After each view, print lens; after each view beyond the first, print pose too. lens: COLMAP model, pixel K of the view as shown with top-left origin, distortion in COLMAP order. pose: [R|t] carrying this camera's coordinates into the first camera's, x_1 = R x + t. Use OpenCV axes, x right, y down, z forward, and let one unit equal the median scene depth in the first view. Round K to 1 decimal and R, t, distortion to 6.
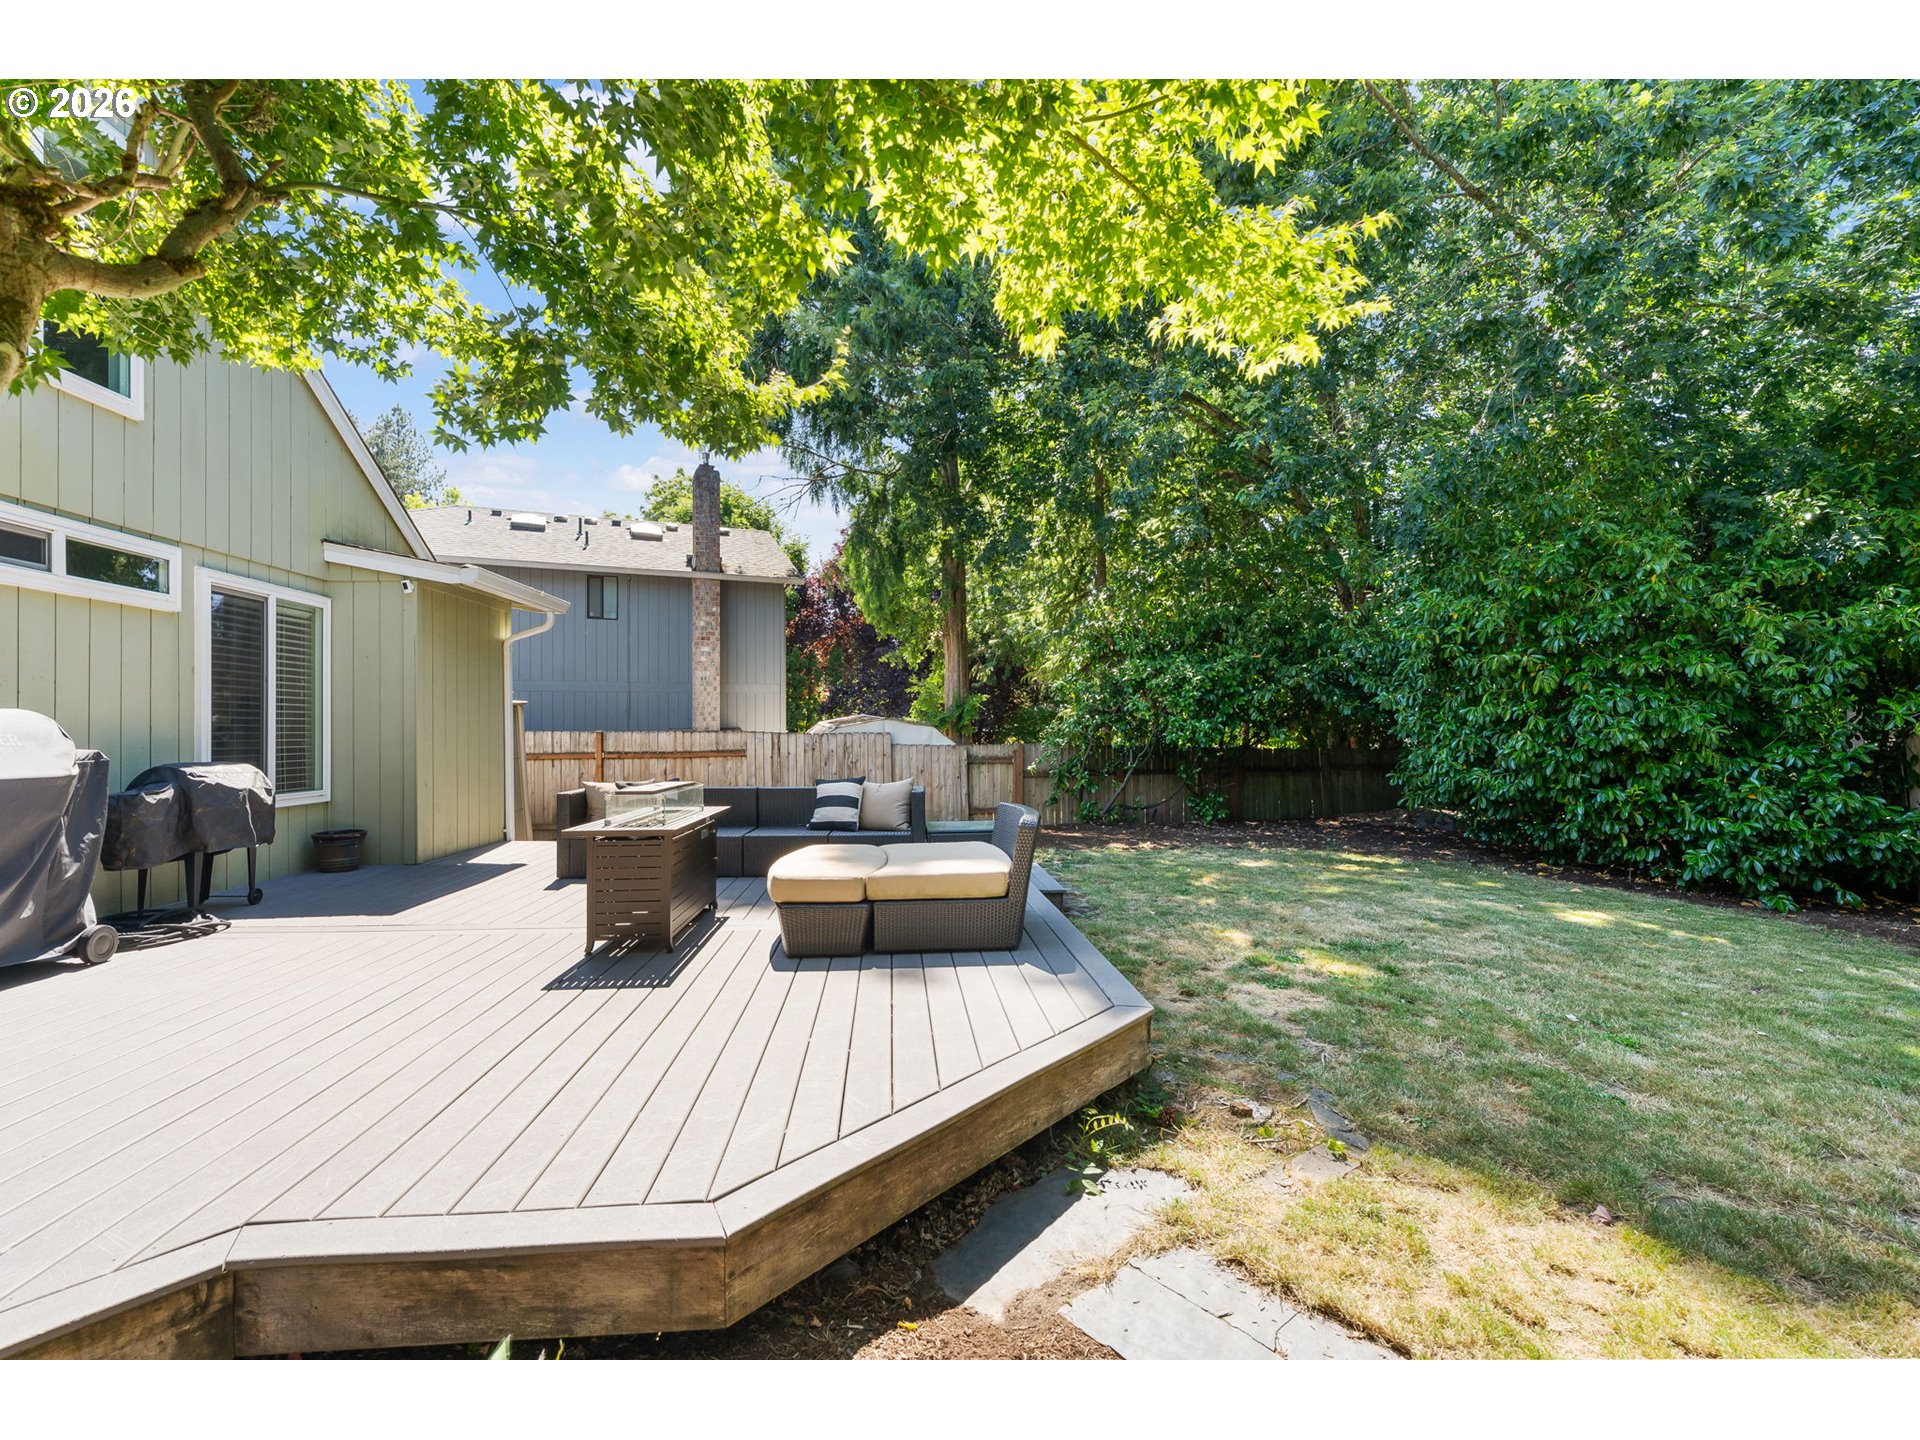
lens RADIAL K [[874.6, 0, 952.0], [0, 874.6, 710.0], [0, 0, 1]] dist [-0.000024, -0.000088]
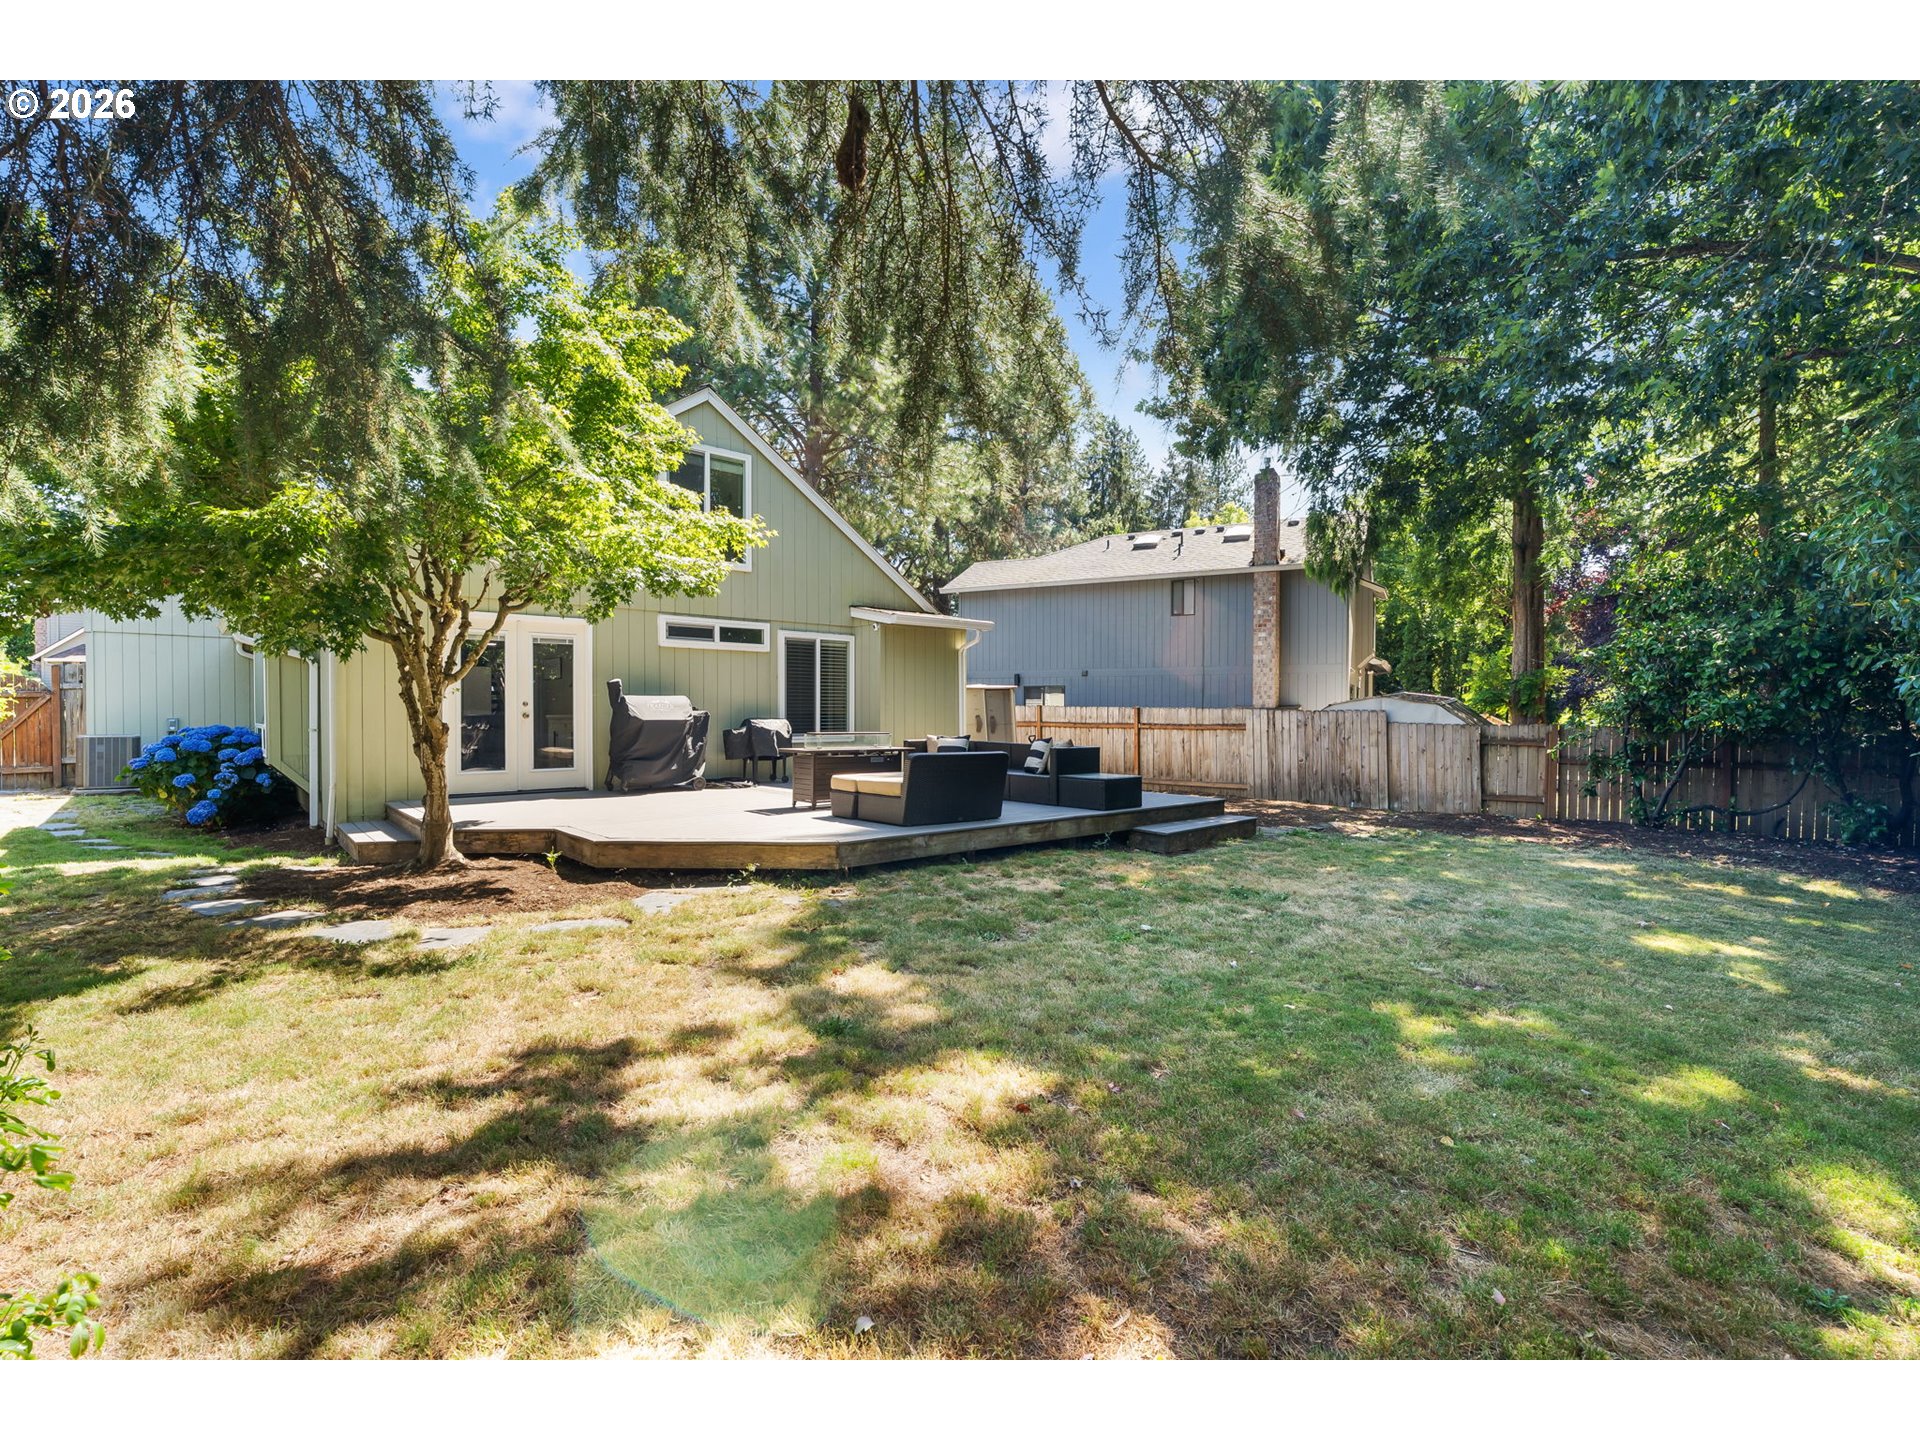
lens RADIAL K [[874.6, 0, 952.0], [0, 874.6, 710.0], [0, 0, 1]] dist [-0.000024, -0.000088]
pose [[0.604836, 0.007991, -0.796310, 0.762139], [0.012019, 0.999744, 0.019161, 0.000793], [0.796259, -0.021160, 0.604585, 0.002174]]
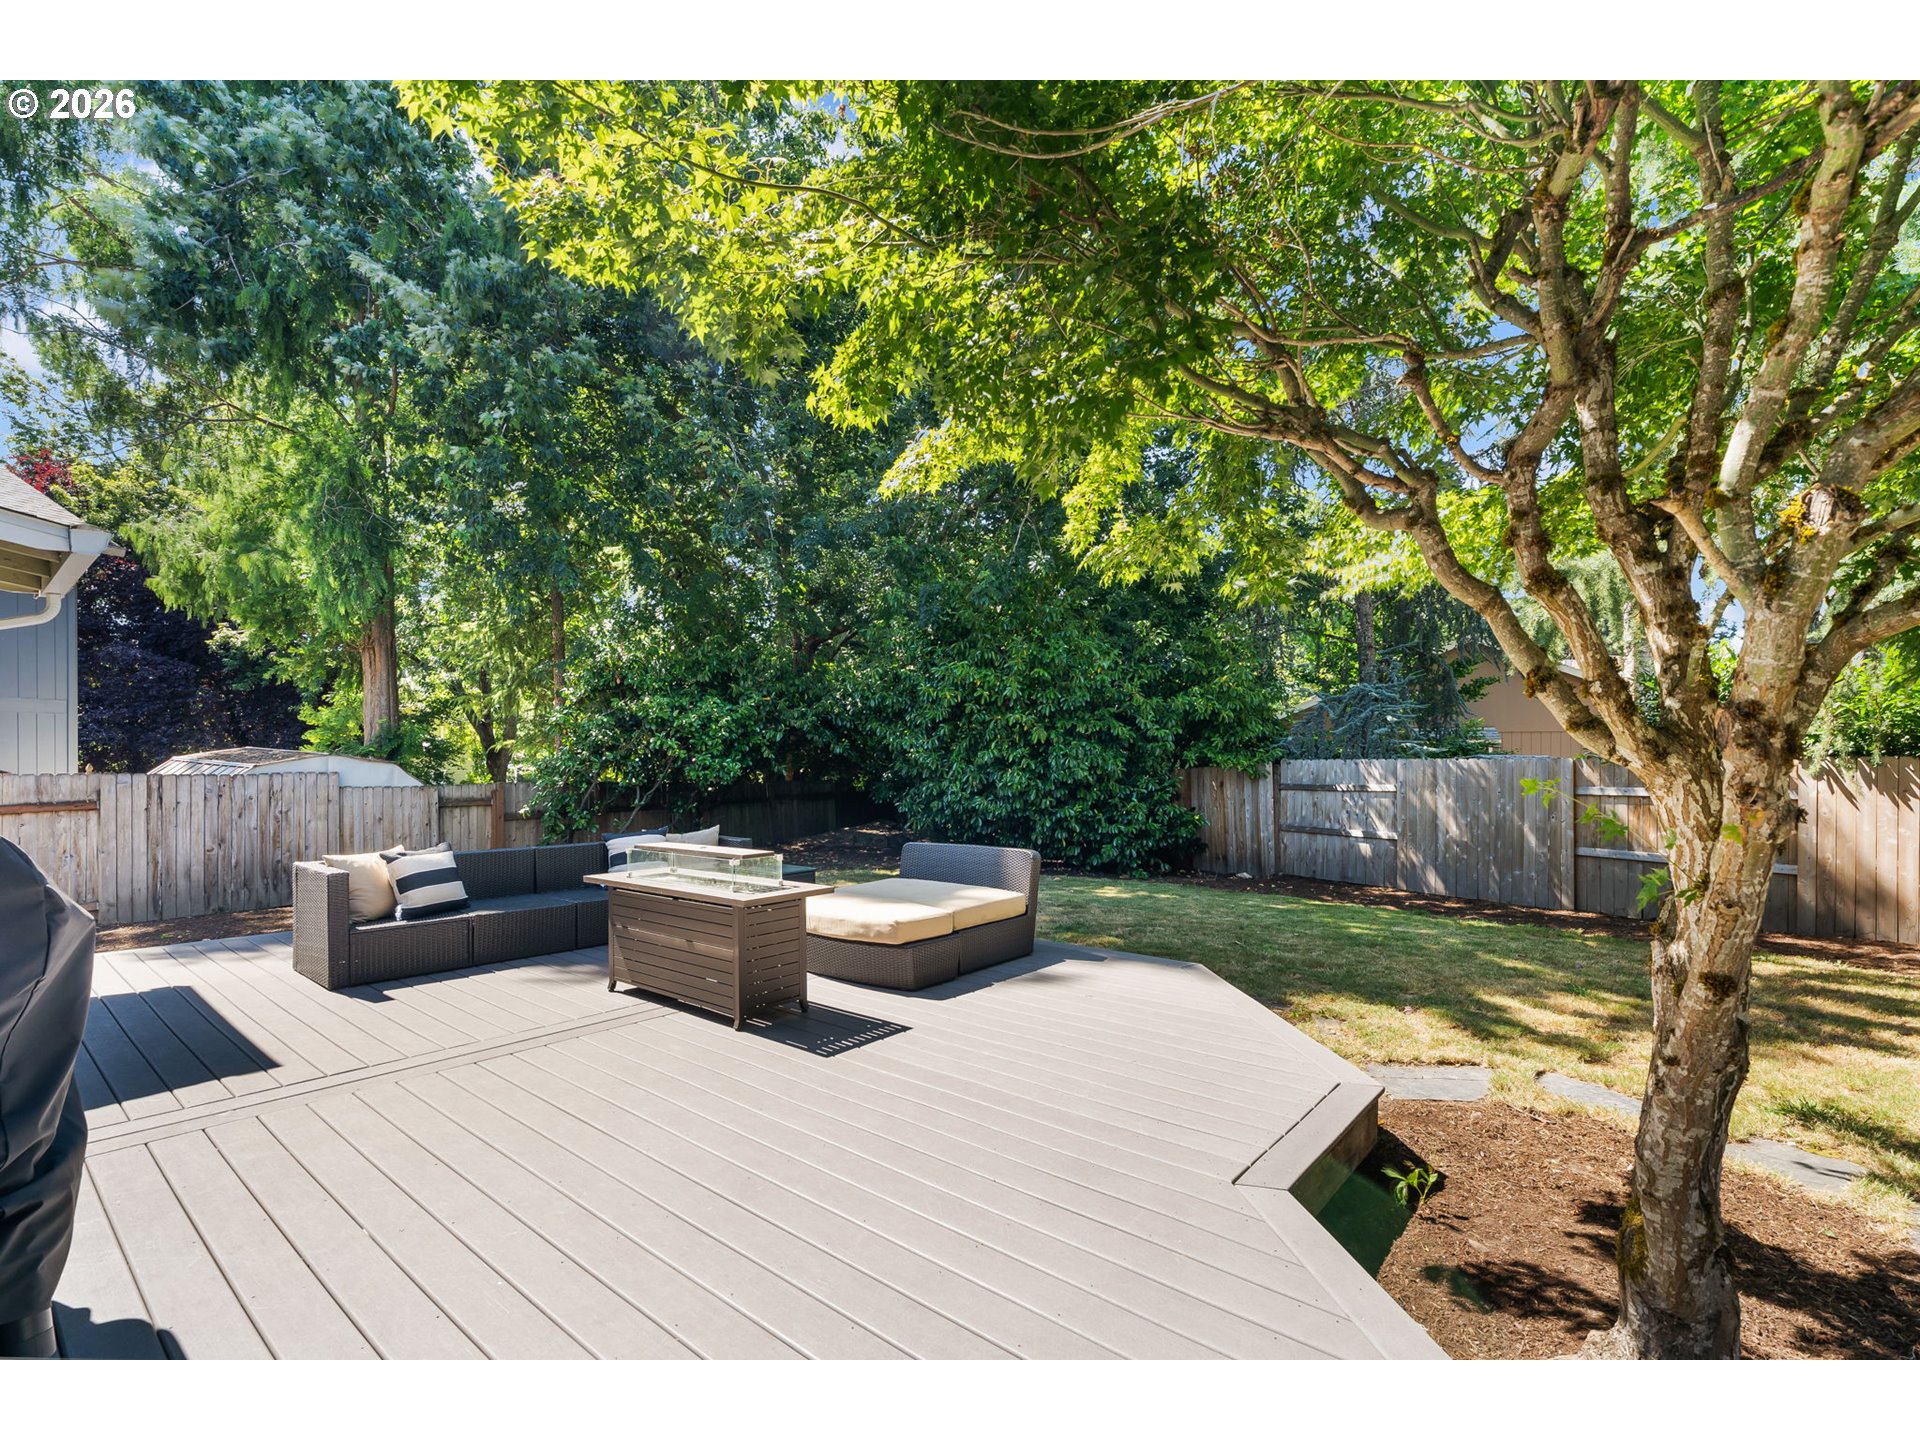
lens RADIAL K [[874.6, 0, 952.0], [0, 874.6, 710.0], [0, 0, 1]] dist [-0.000024, -0.000088]
pose [[0.697993, 0.041879, 0.714879, -0.448709], [-0.017356, 0.998985, -0.041576, -0.011428], [-0.715894, 0.016612, 0.698011, 0.099989]]
